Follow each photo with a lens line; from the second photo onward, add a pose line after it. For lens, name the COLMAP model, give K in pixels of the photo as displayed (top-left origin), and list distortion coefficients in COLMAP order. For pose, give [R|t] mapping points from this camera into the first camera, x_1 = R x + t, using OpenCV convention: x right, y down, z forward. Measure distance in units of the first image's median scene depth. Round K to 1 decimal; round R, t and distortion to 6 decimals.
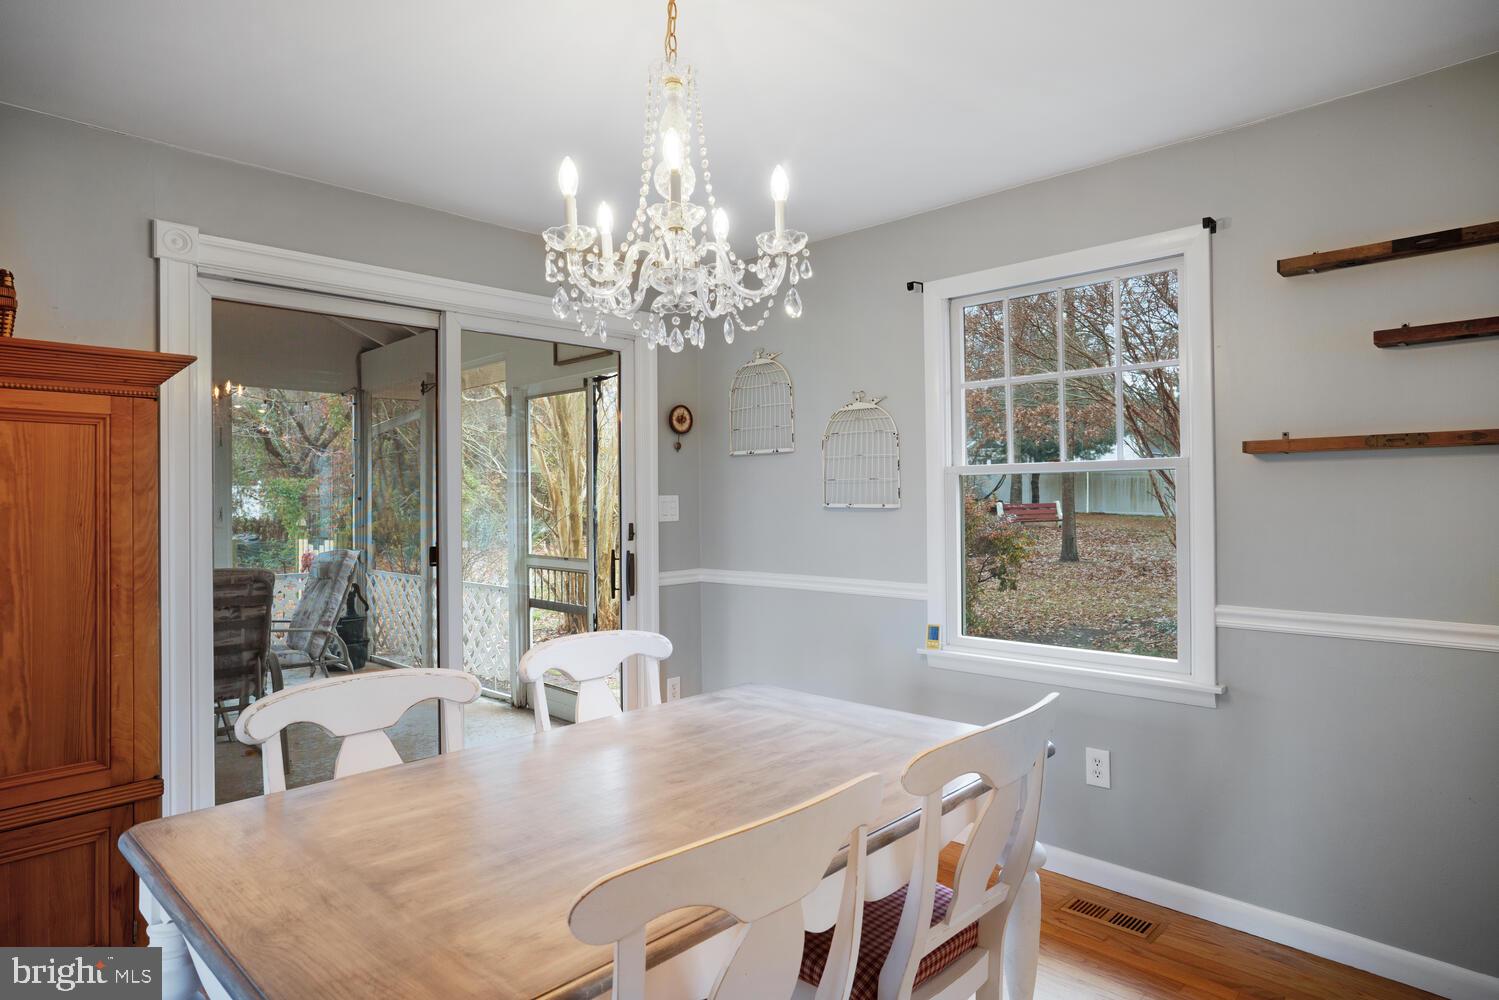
lens RADIAL K [[856.7, 0, 747.4], [0, 856.7, 490.7], [0, 0, 1]] dist [-0.019487, 0.002220]
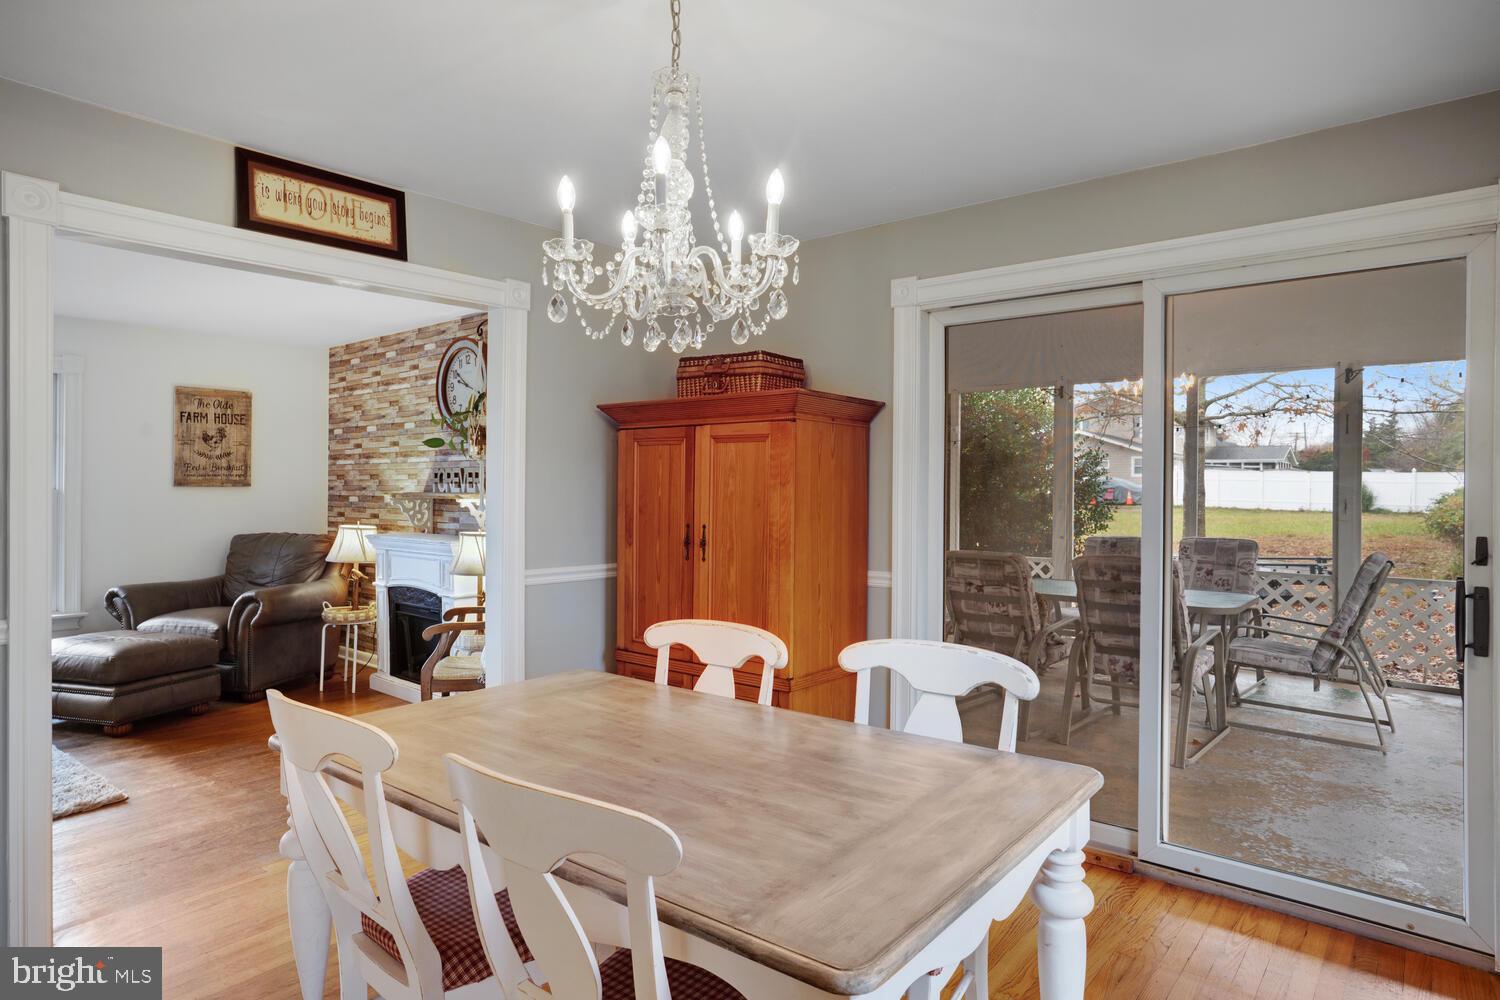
lens RADIAL K [[857.3, 0, 744.5], [0, 857.3, 497.1], [0, 0, 1]] dist [-0.019487, 0.002220]
pose [[0.102488, 0.019013, -0.994553, 0.799485], [0.000772, 0.999815, 0.019194, -0.005994], [0.994734, -0.002735, 0.102454, 0.815433]]
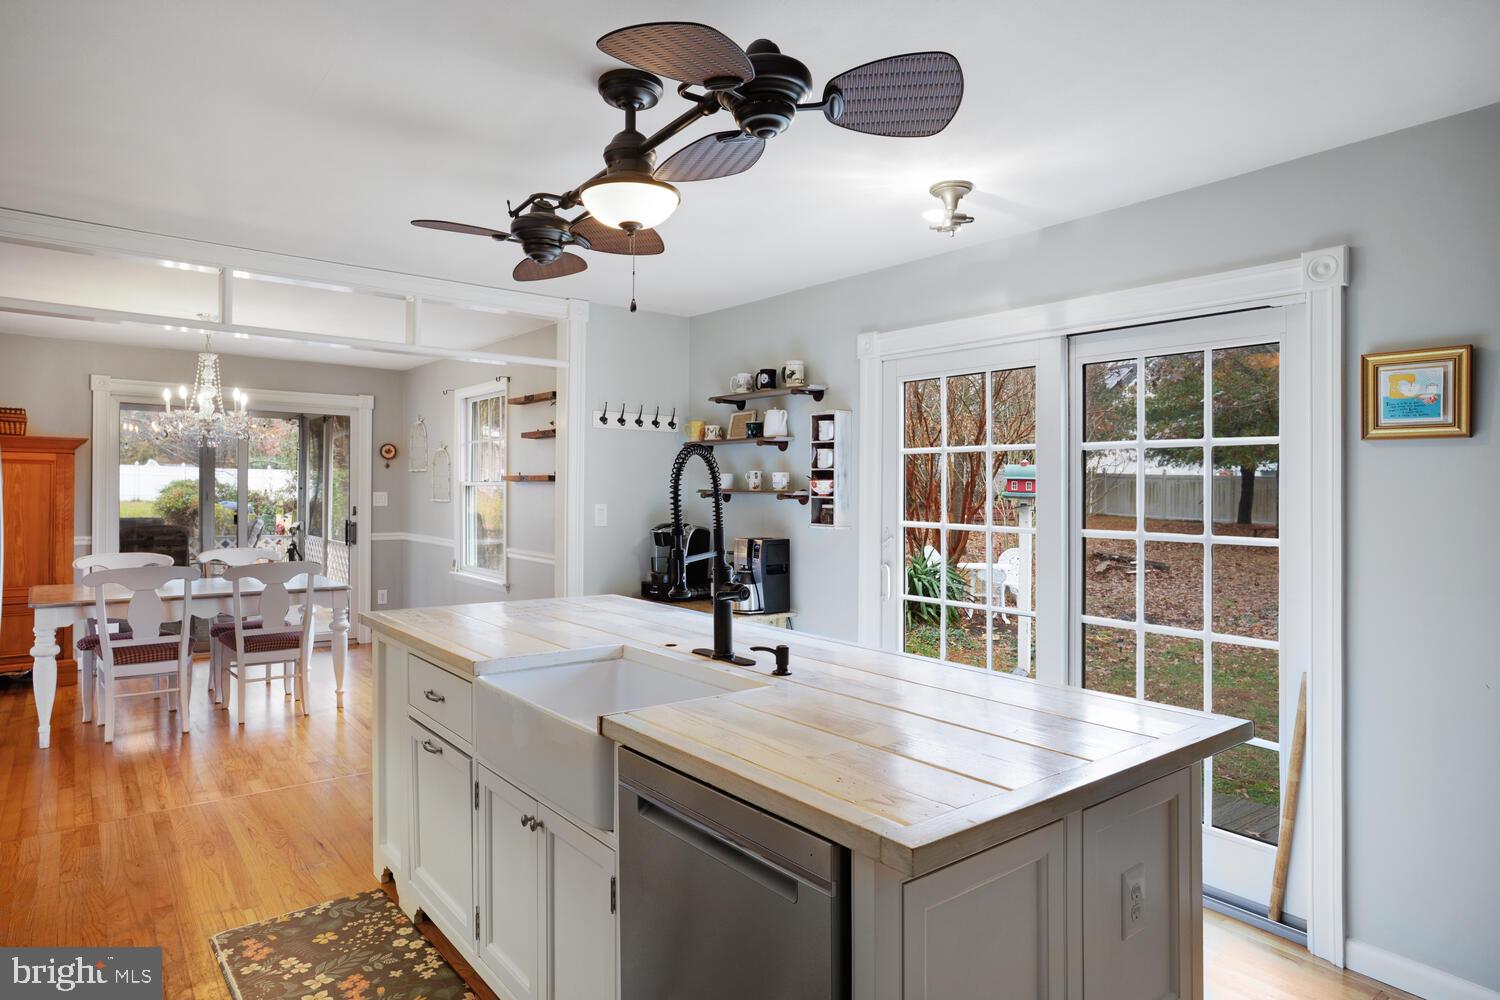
lens RADIAL K [[857.3, 0, 750.4], [0, 857.3, 498.7], [0, 0, 1]] dist [-0.019487, 0.002220]
pose [[0.993180, 0.022953, -0.114306, 1.861016], [-0.020786, 0.999582, 0.020116, -0.069515], [0.114719, -0.017603, 0.993242, -1.521060]]
